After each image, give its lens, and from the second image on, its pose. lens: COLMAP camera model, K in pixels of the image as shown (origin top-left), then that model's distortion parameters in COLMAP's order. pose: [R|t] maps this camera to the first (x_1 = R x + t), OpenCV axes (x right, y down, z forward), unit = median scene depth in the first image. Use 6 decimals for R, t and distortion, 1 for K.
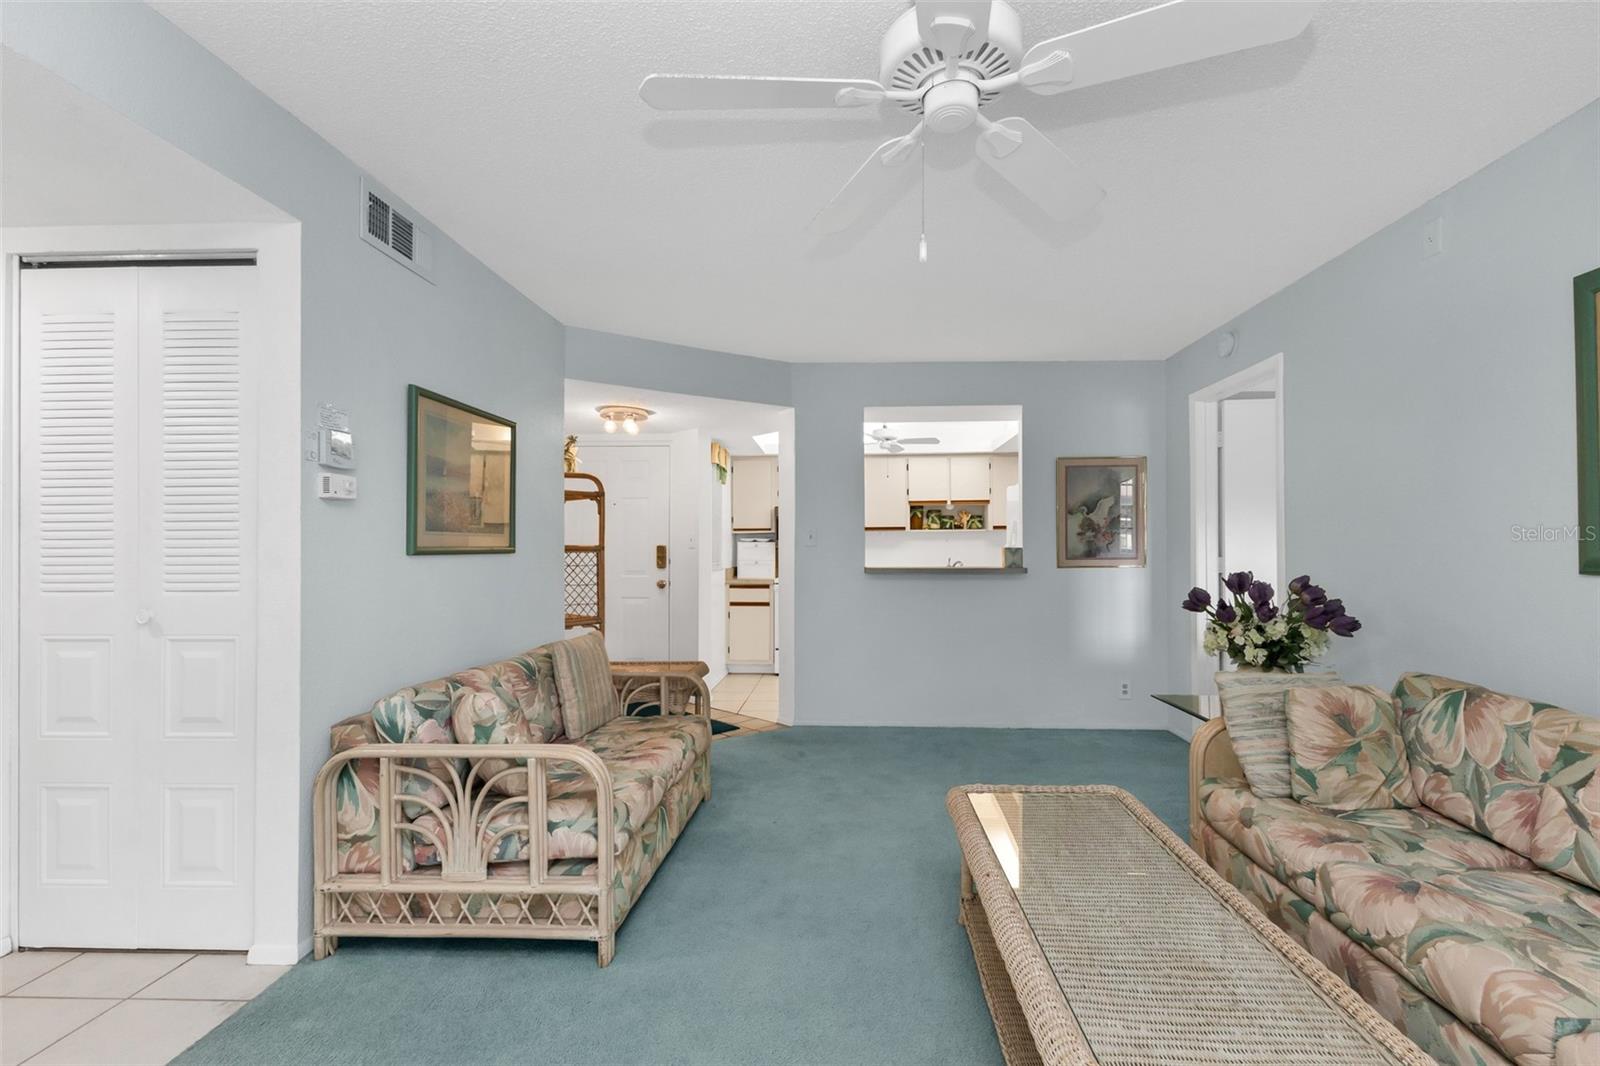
lens RADIAL K [[700.0, 0, 813.0], [0, 700.0, 543.6], [0, 0, 1]] dist [0.013038, -0.002207]
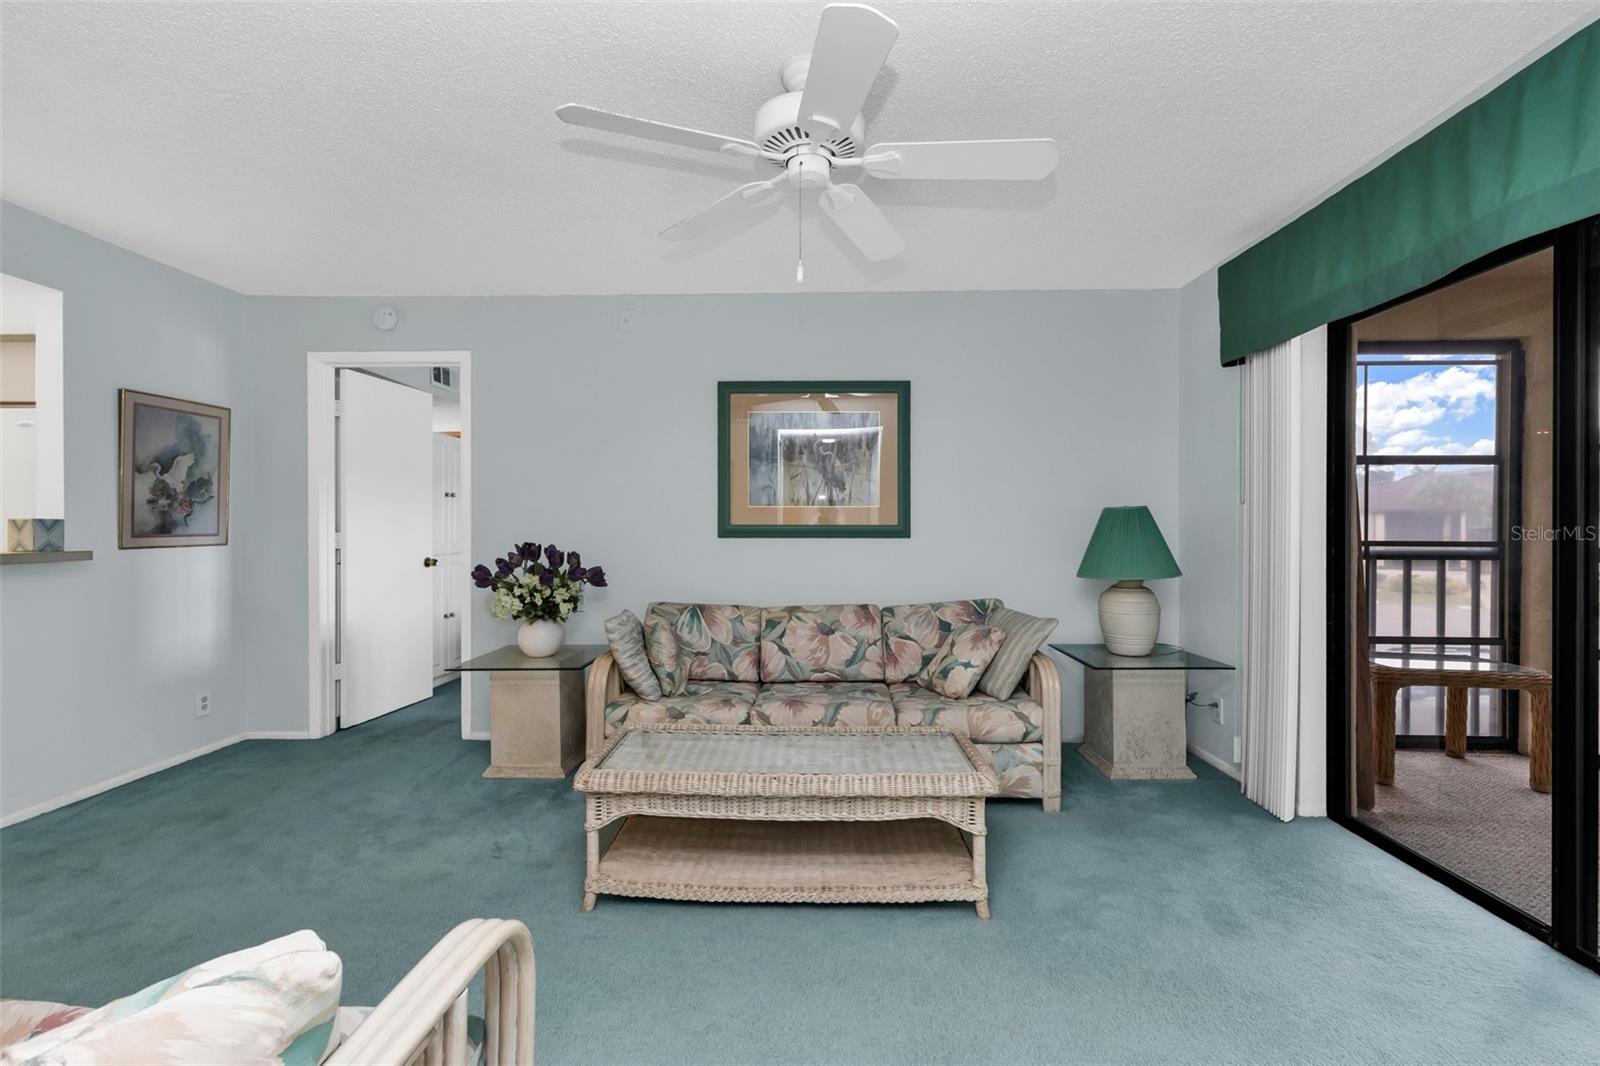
lens RADIAL K [[700.0, 0, 803.0], [0, 700.0, 527.1], [0, 0, 1]] dist [0.013038, -0.002207]
pose [[-0.027412, 0.002426, 0.999621, -0.359399], [-0.009019, 0.999956, -0.002674, 0.008597], [-0.999584, -0.009089, -0.027389, 0.362453]]
